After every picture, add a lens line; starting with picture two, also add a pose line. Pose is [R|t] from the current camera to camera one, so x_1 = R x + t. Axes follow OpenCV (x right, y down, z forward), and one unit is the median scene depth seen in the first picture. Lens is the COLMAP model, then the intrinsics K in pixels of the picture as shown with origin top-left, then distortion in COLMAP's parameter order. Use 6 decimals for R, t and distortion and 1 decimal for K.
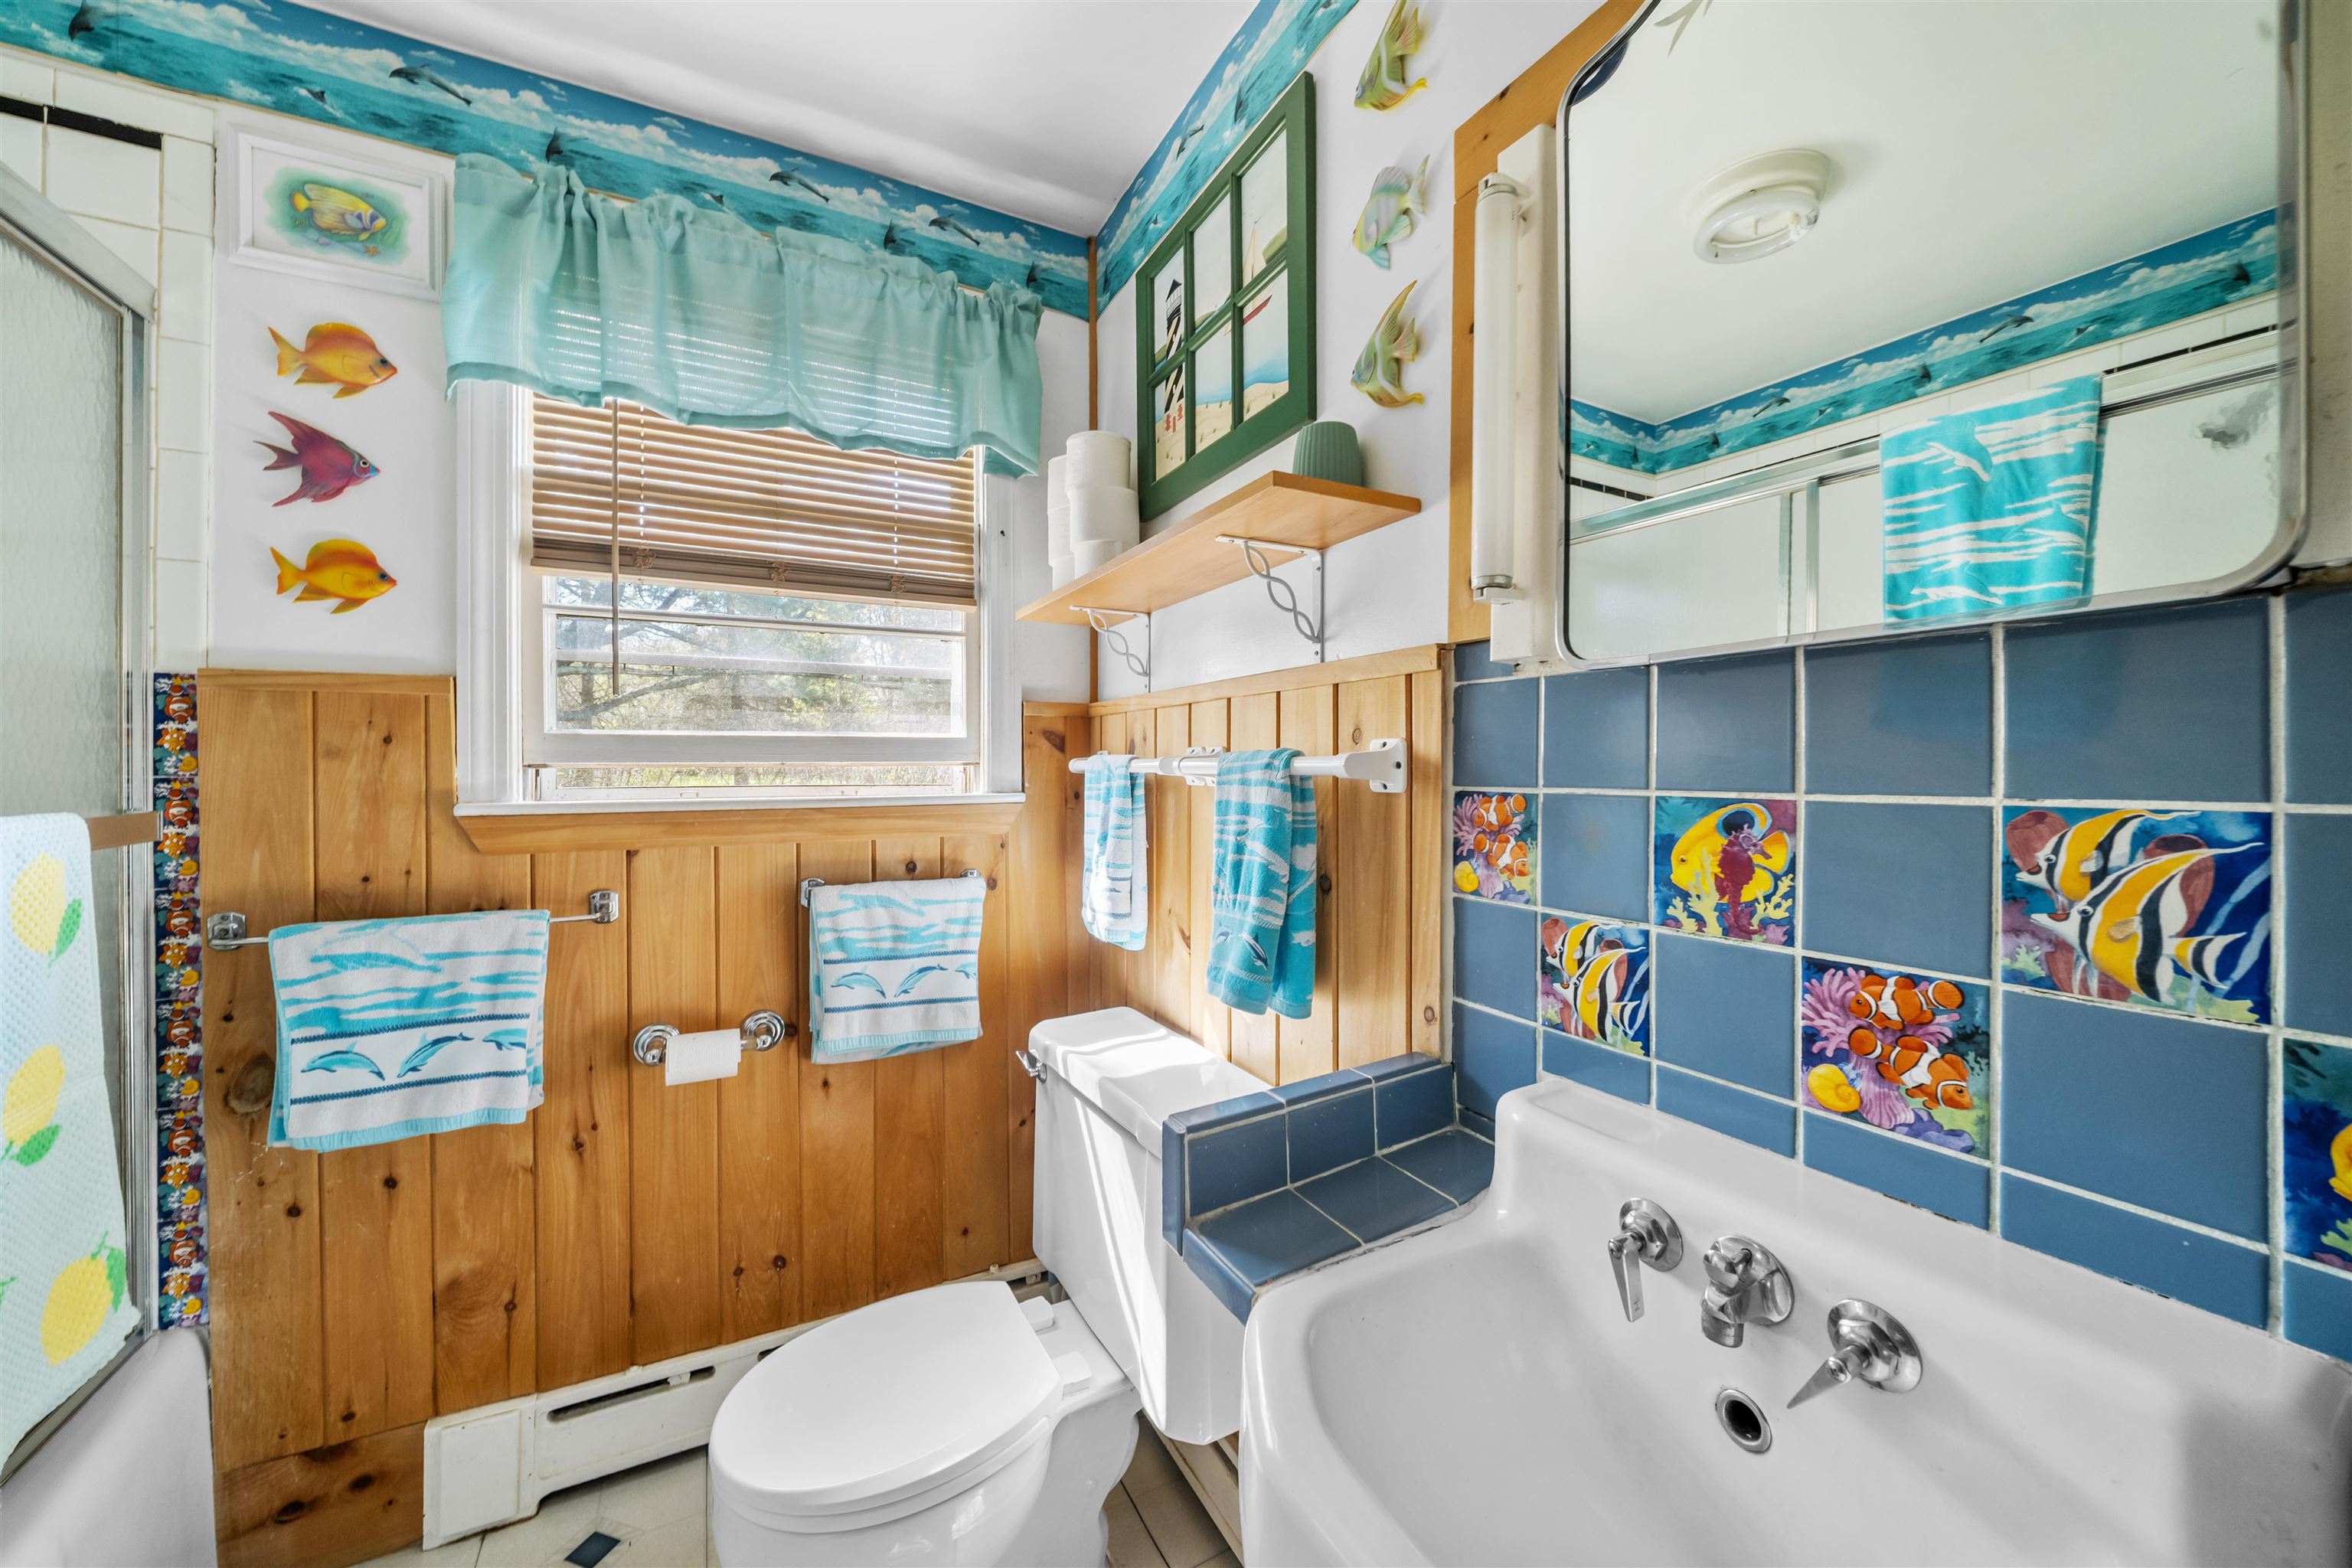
lens RADIAL K [[823.8, 0, 1135.1], [0, 823.8, 770.6], [0, 0, 1]] dist [0.010280, -0.007991]
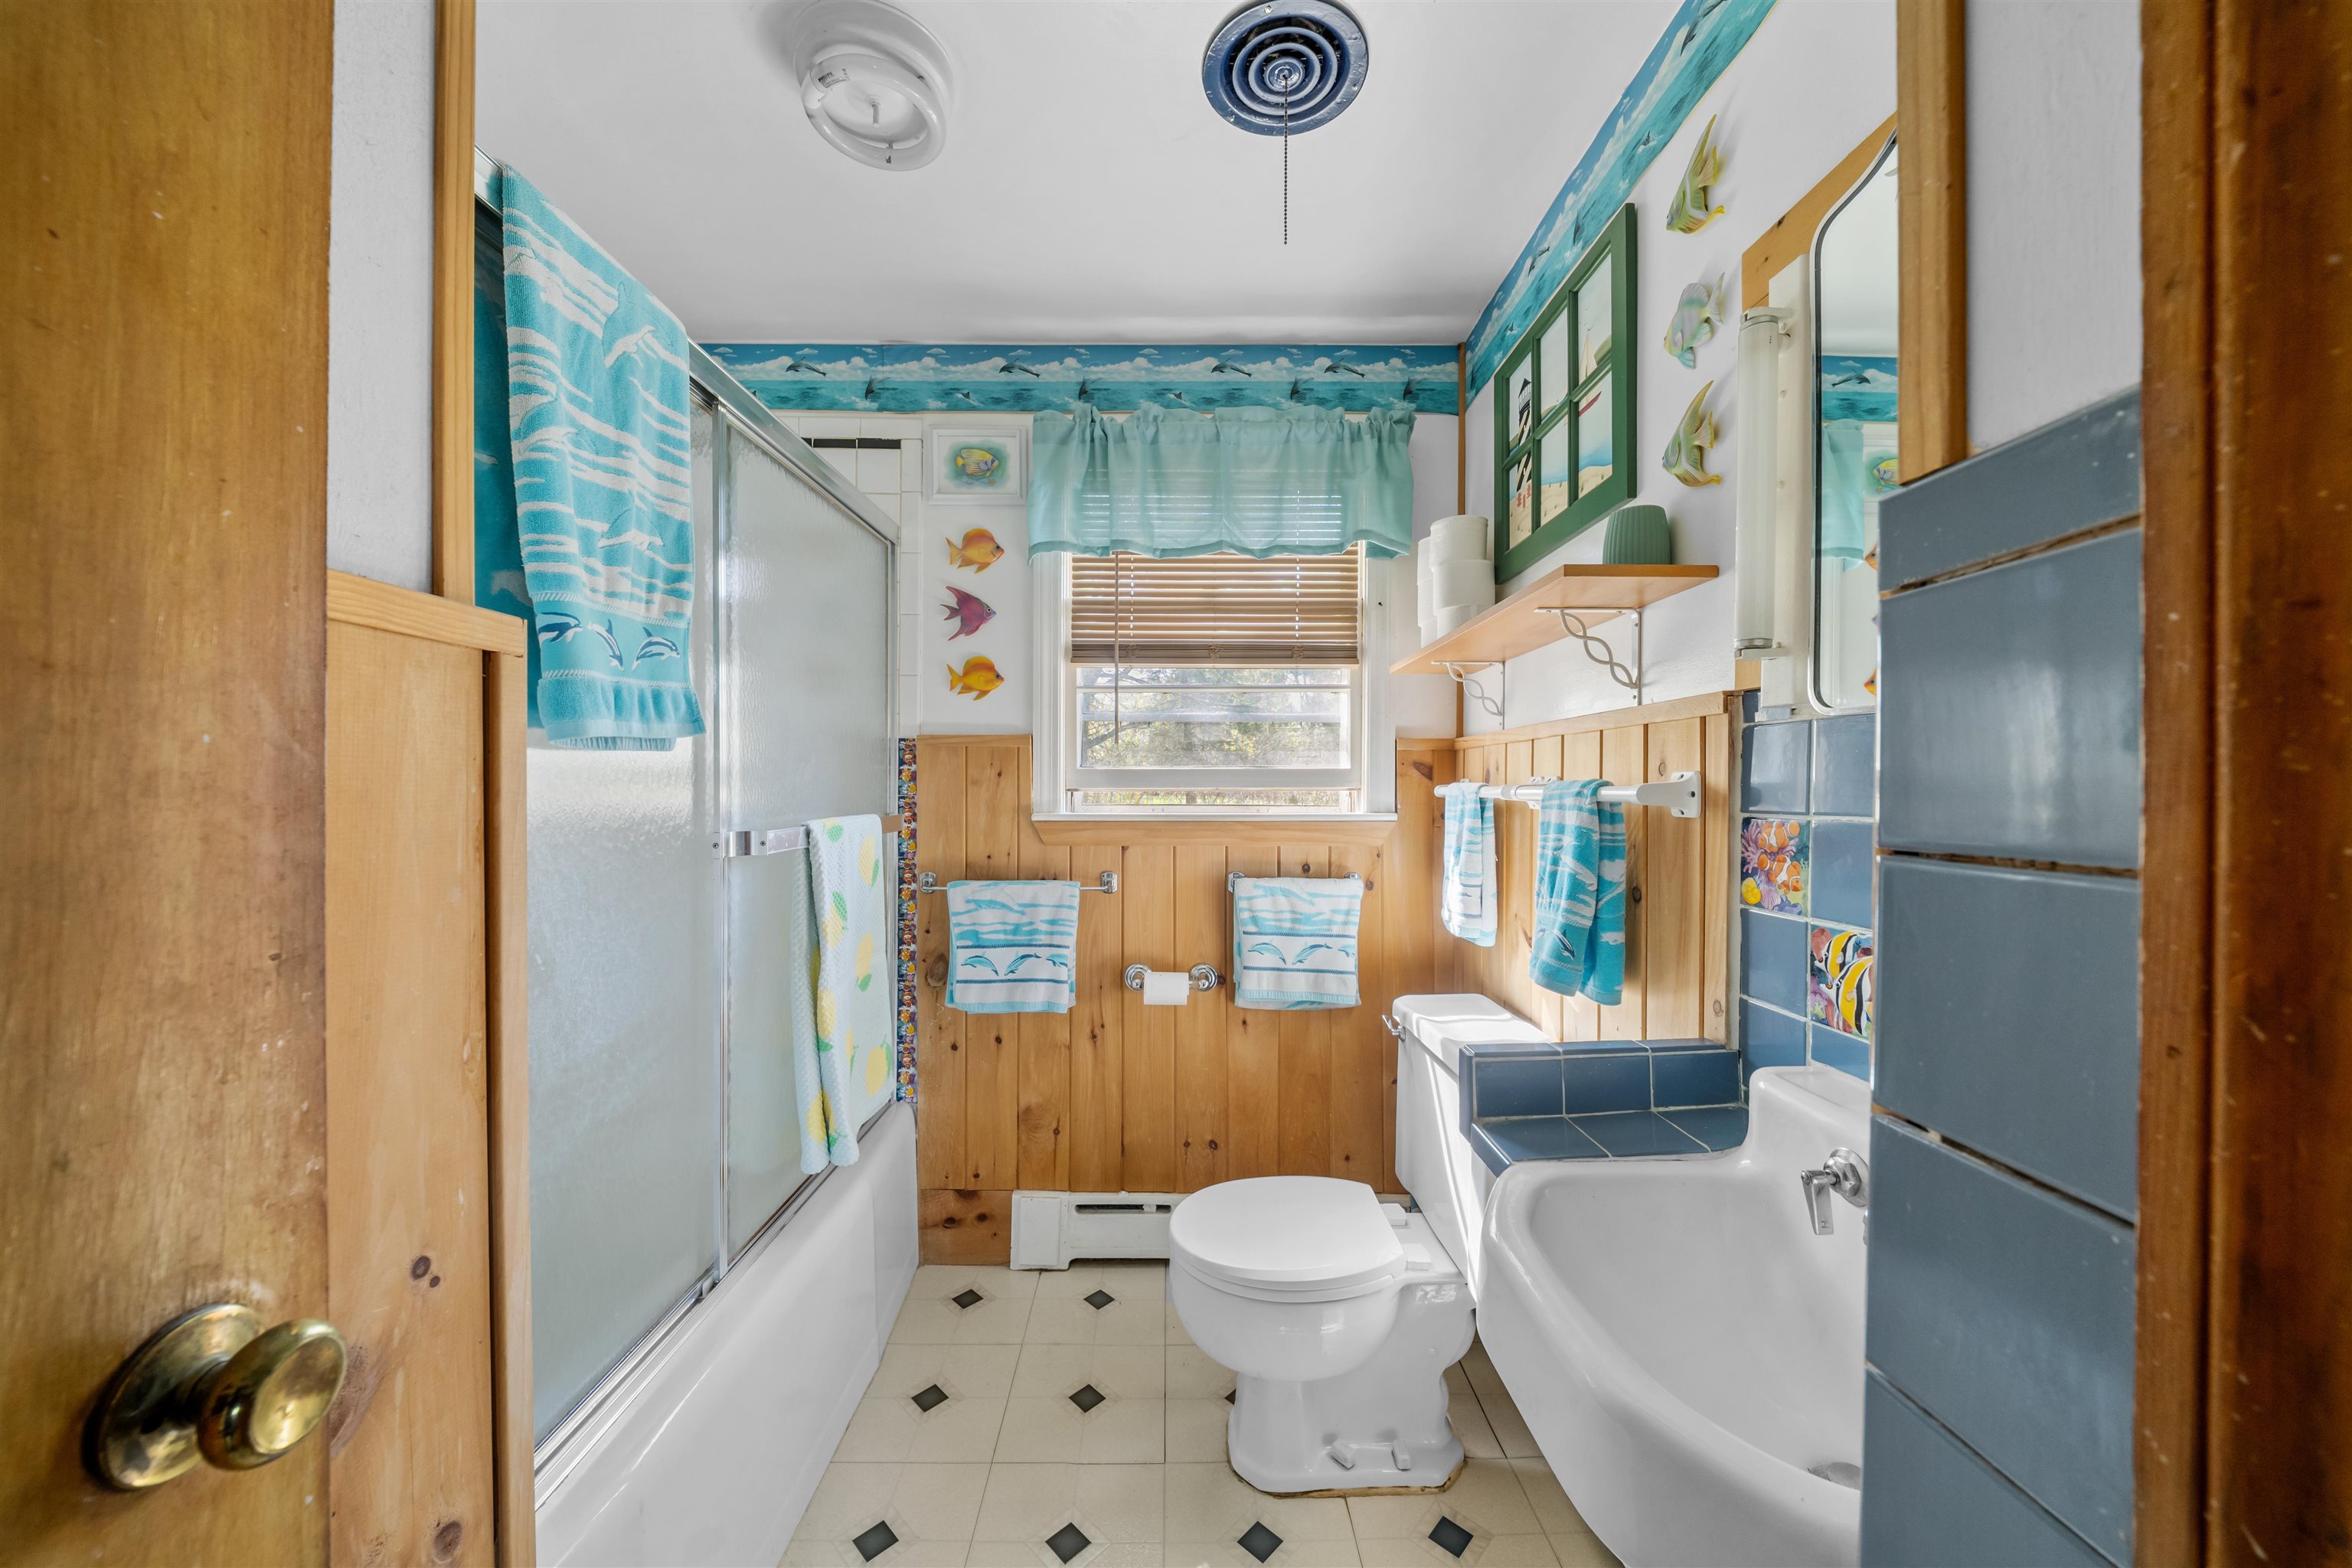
lens RADIAL K [[824.5, 0, 1180.4], [0, 824.5, 780.7], [0, 0, 1]] dist [0.010891, -0.007826]
pose [[0.896579, 0.000258, -0.442884, 0.157972], [-0.006269, 0.999907, -0.012109, -0.006206], [0.442840, 0.013633, 0.896497, -0.324856]]
